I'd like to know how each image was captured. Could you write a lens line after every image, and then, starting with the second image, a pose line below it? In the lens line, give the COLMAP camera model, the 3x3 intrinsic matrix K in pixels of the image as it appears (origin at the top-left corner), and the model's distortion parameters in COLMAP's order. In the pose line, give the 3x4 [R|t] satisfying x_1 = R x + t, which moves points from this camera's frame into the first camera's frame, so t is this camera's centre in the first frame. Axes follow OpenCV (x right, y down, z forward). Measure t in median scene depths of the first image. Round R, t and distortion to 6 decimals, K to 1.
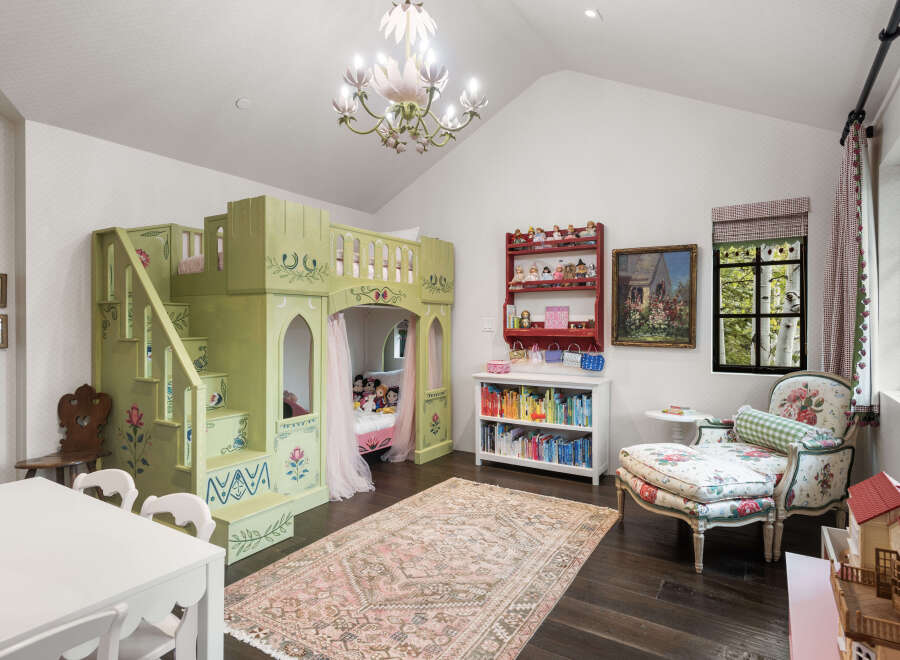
lens RADIAL K [[483.4, 0, 453.3], [0, 483.4, 327.5], [0, 0, 1]] dist [0.002972, -0.000805]
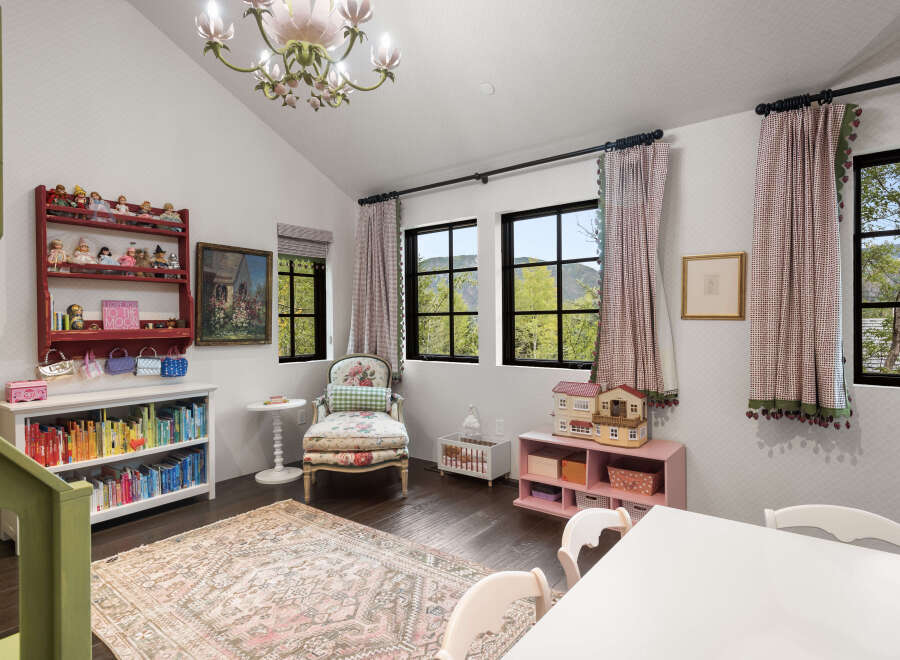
lens RADIAL K [[483.4, 0, 452.1], [0, 483.4, 325.2], [0, 0, 1]] dist [0.002972, -0.000805]
pose [[0.126983, -0.009065, 0.991863, -0.545486], [0.014483, 0.999869, 0.007284, -0.002714], [-0.991799, 0.013440, 0.127097, 0.422955]]
